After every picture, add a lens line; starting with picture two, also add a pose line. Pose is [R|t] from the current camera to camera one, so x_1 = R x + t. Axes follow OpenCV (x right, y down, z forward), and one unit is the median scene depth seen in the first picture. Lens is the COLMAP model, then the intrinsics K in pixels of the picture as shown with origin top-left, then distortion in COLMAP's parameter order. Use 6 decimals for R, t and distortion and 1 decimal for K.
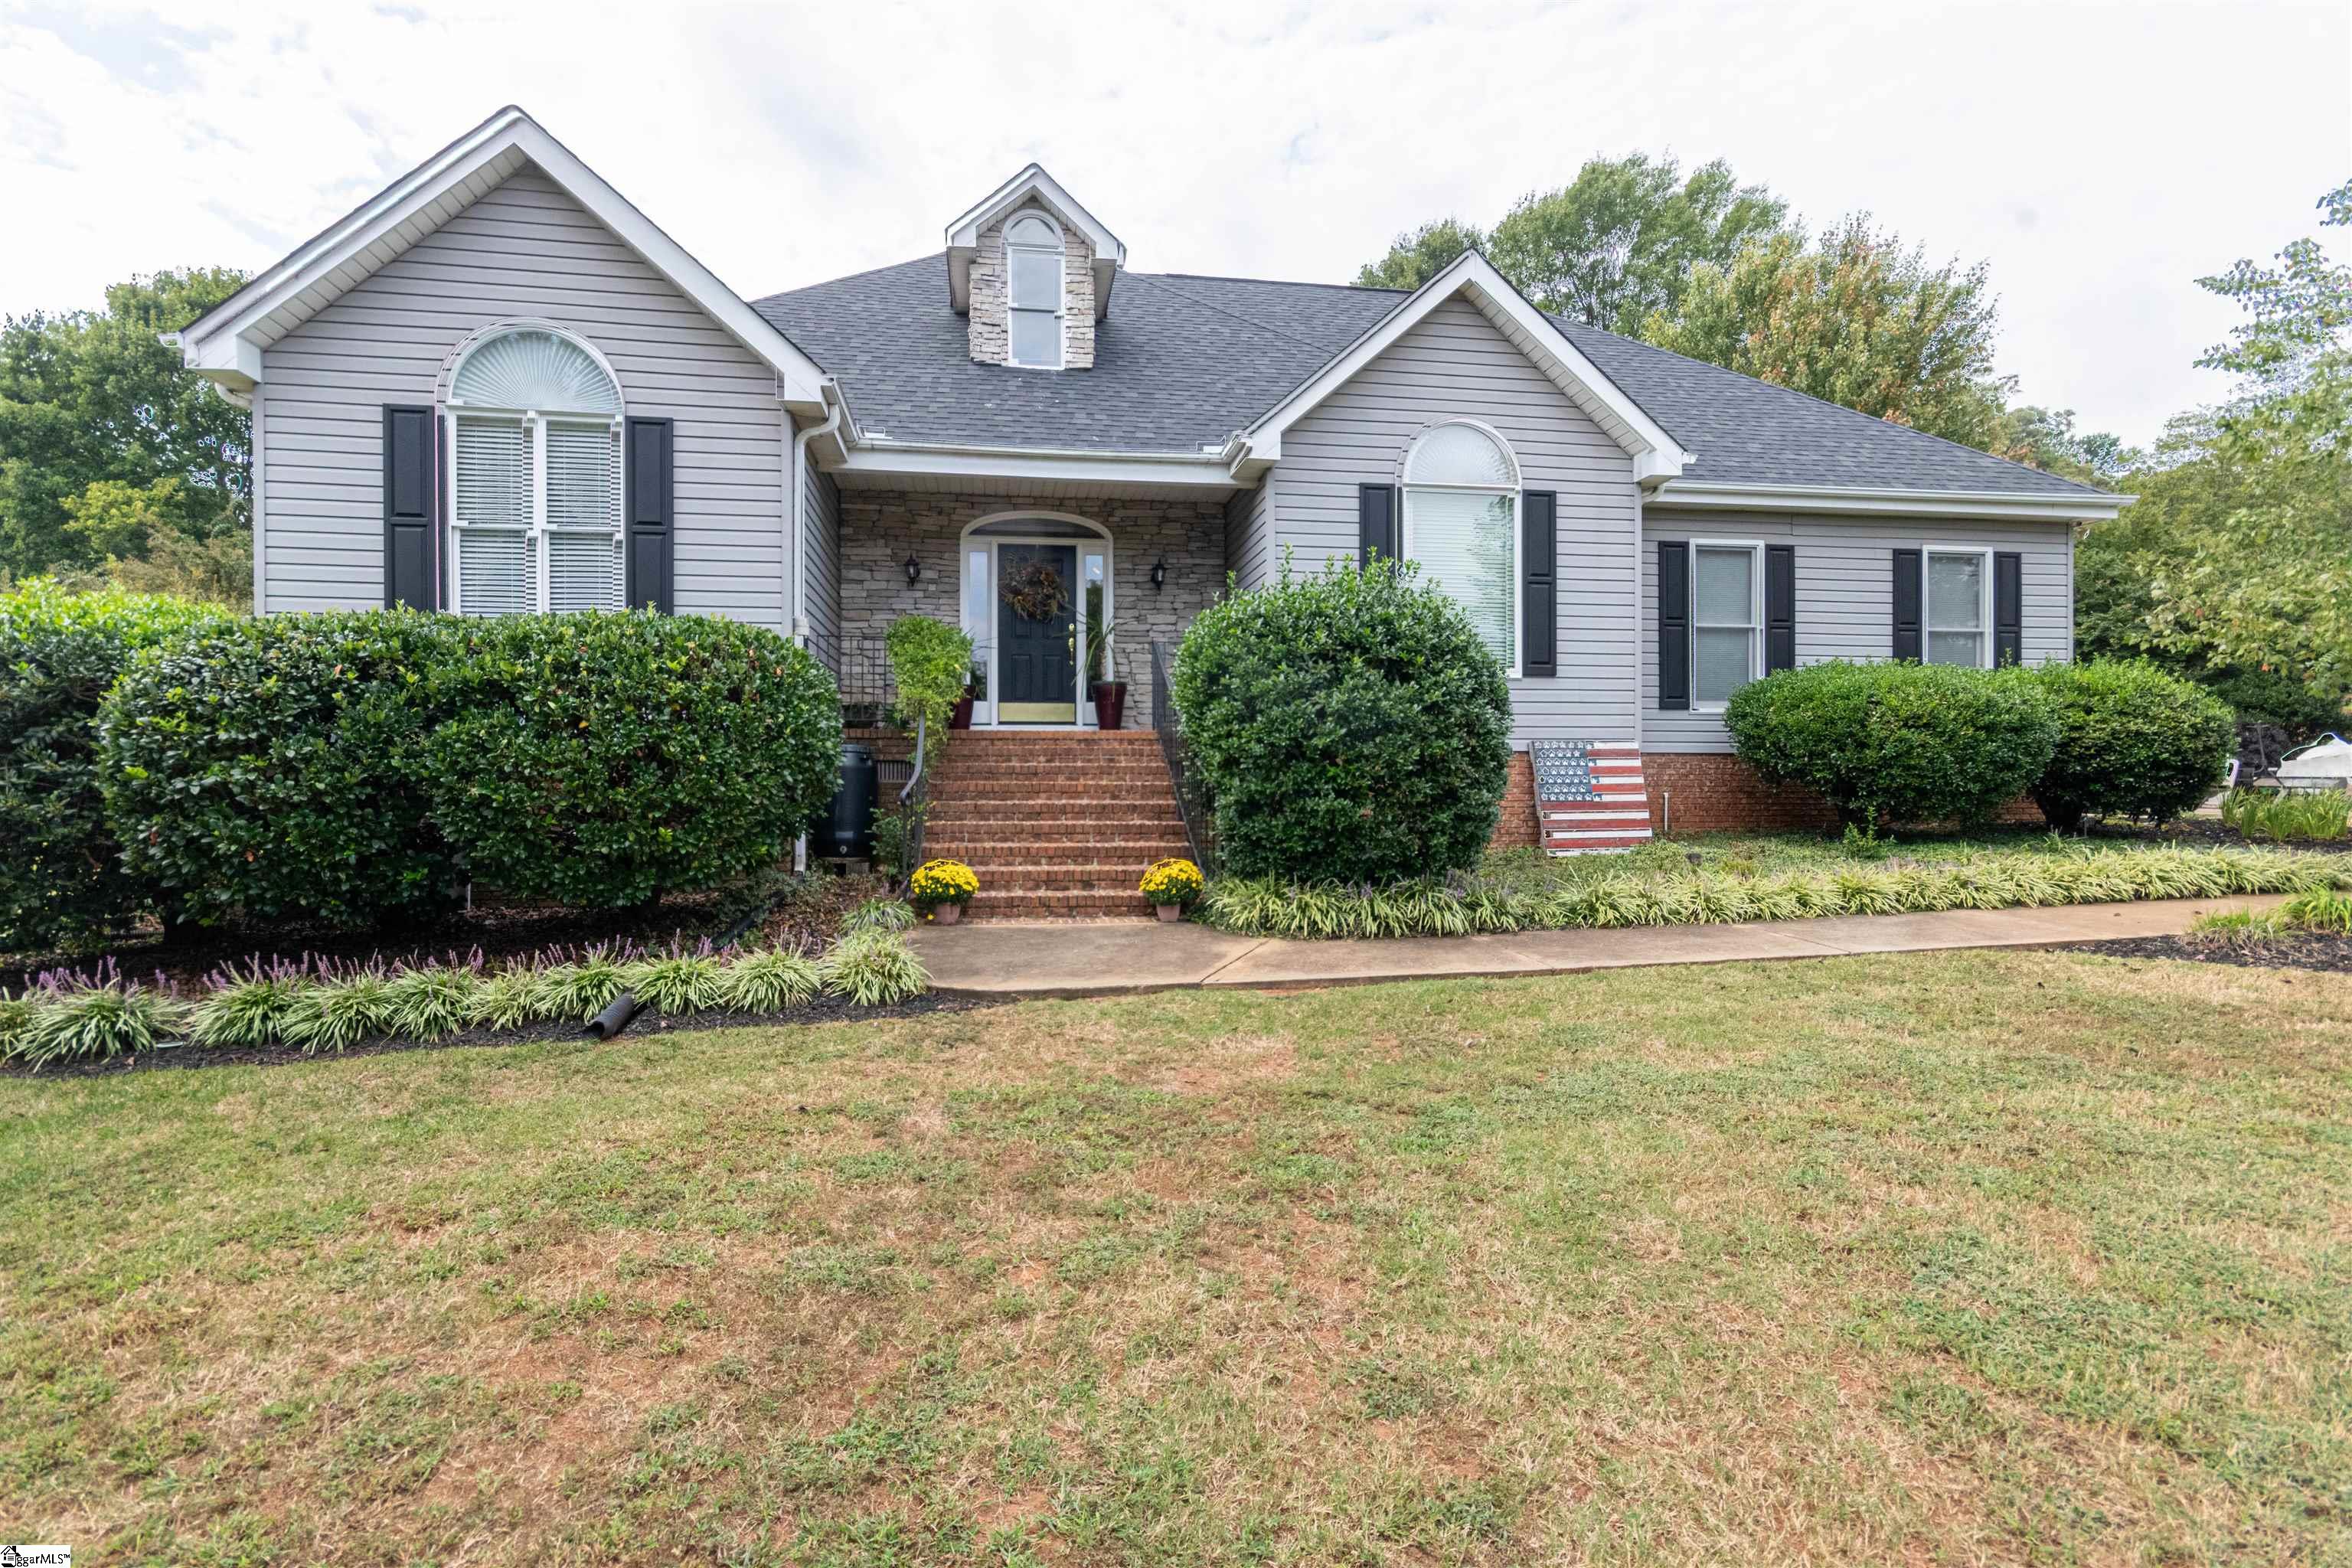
lens RADIAL K [[1101.8, 0, 1189.4], [0, 1101.8, 783.5], [0, 0, 1]] dist [0.001794, 0.001503]
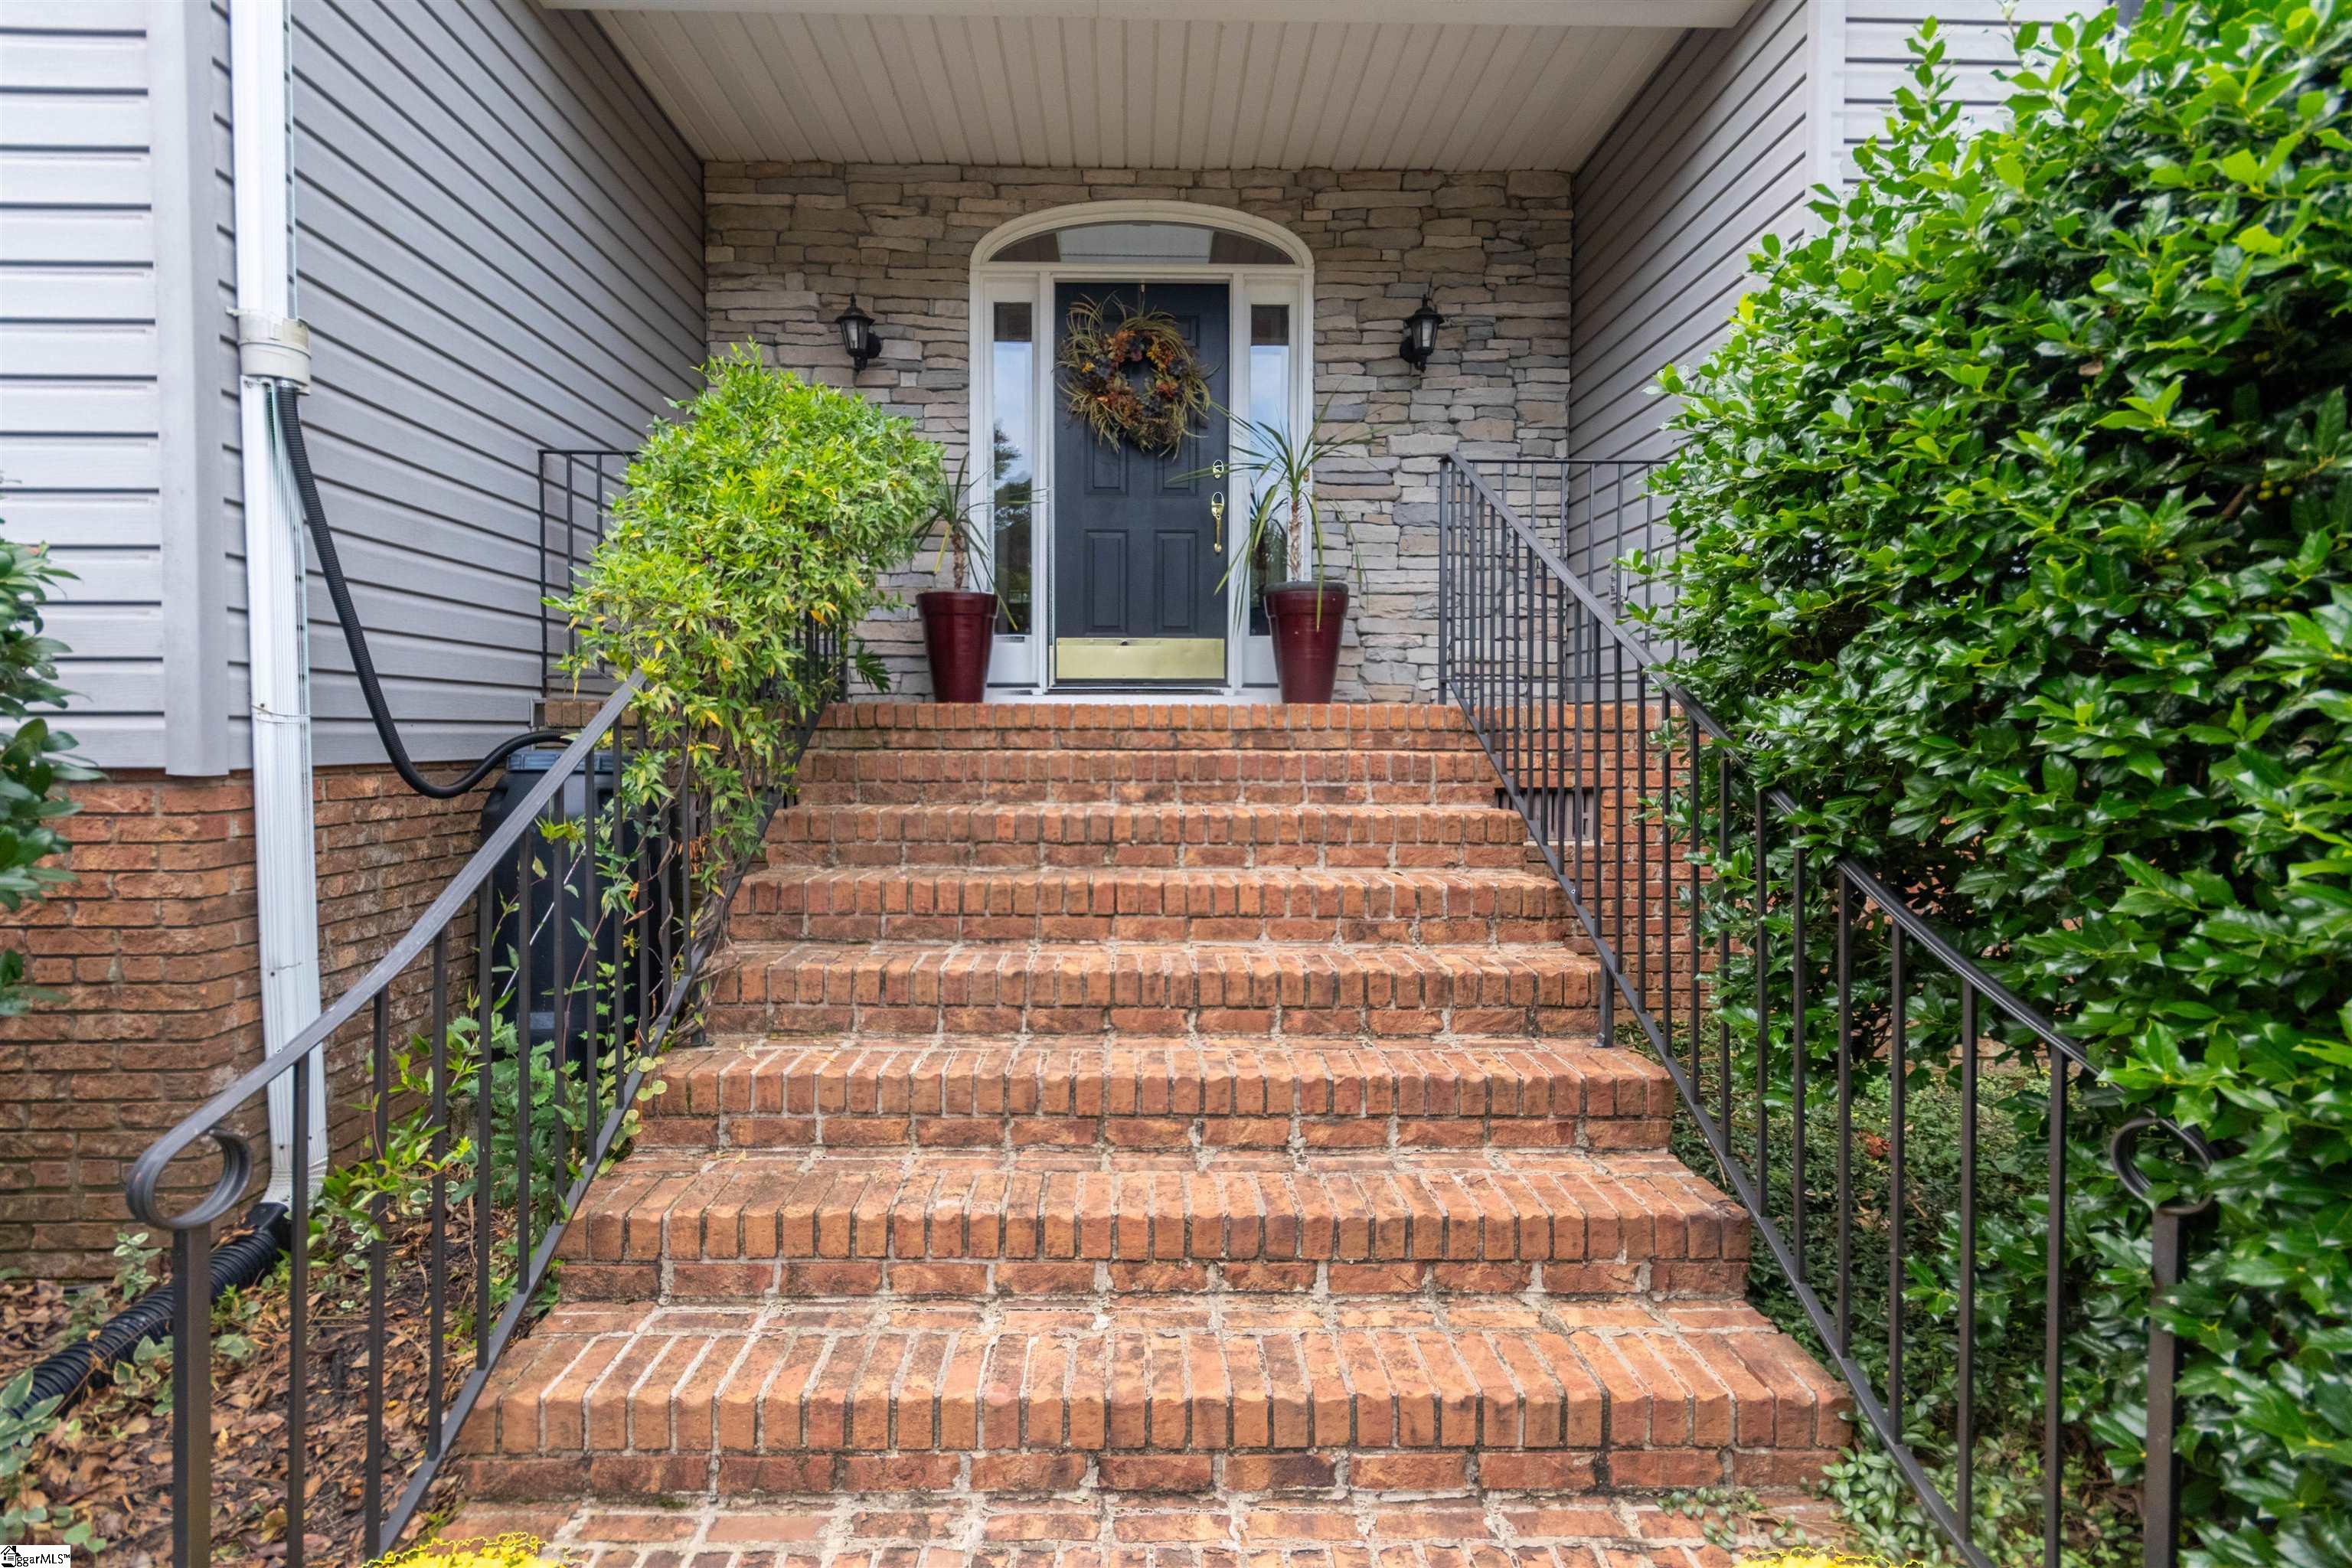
lens RADIAL K [[1101.8, 0, 1177.1], [0, 1101.8, 775.5], [0, 0, 1]] dist [0.001794, 0.001503]
pose [[0.990437, 0.008929, -0.137678, -0.063015], [-0.004520, 0.999468, 0.032303, -0.033025], [0.137893, -0.031372, 0.989950, 0.572262]]
